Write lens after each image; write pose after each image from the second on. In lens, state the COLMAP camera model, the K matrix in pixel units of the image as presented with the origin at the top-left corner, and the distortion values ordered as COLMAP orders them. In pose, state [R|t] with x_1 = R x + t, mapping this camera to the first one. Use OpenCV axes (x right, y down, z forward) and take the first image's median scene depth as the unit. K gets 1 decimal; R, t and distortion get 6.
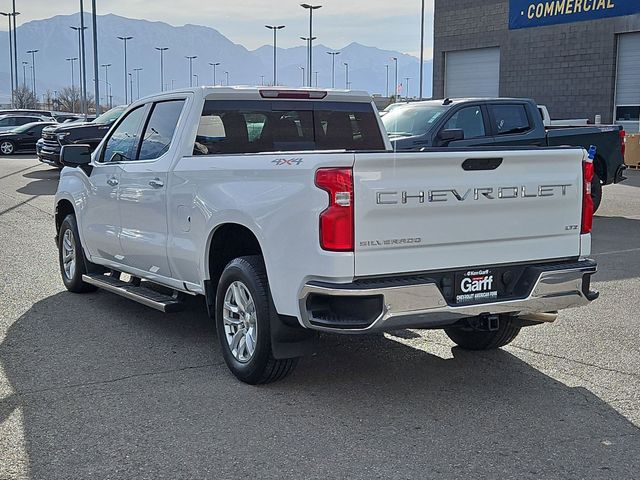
lens RADIAL K [[925.7, 0, 308.7], [0, 925.7, 239.9], [0, 0, 1]] dist [0.137058, -0.068462]
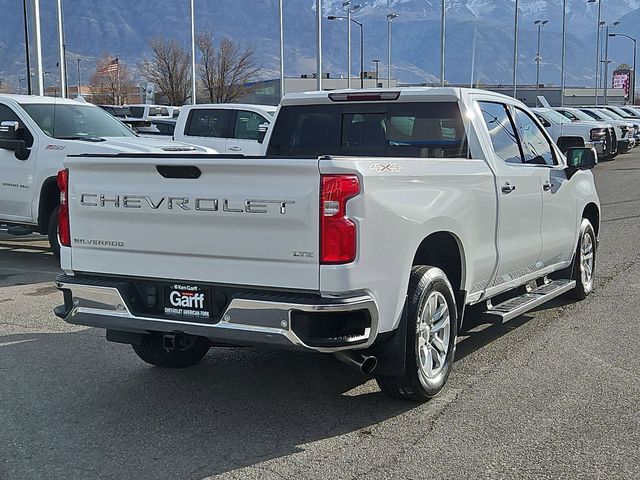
lens RADIAL K [[925.7, 0, 308.7], [0, 925.7, 239.9], [0, 0, 1]] dist [0.137058, -0.068462]
pose [[0.531223, 0.094545, -0.841940, 1.028615], [-0.094445, 0.994168, 0.052049, -0.072821], [0.841952, 0.051868, 0.537054, 0.597314]]
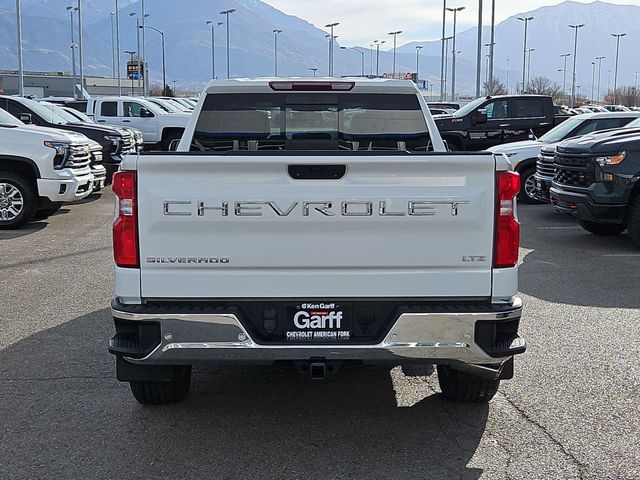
lens RADIAL K [[925.7, 0, 308.7], [0, 925.7, 239.9], [0, 0, 1]] dist [0.137058, -0.068462]
pose [[0.878000, 0.063104, -0.474482, 0.551377], [-0.058650, 0.997985, 0.024199, -0.040922], [0.475053, 0.006582, 0.879932, 0.286732]]
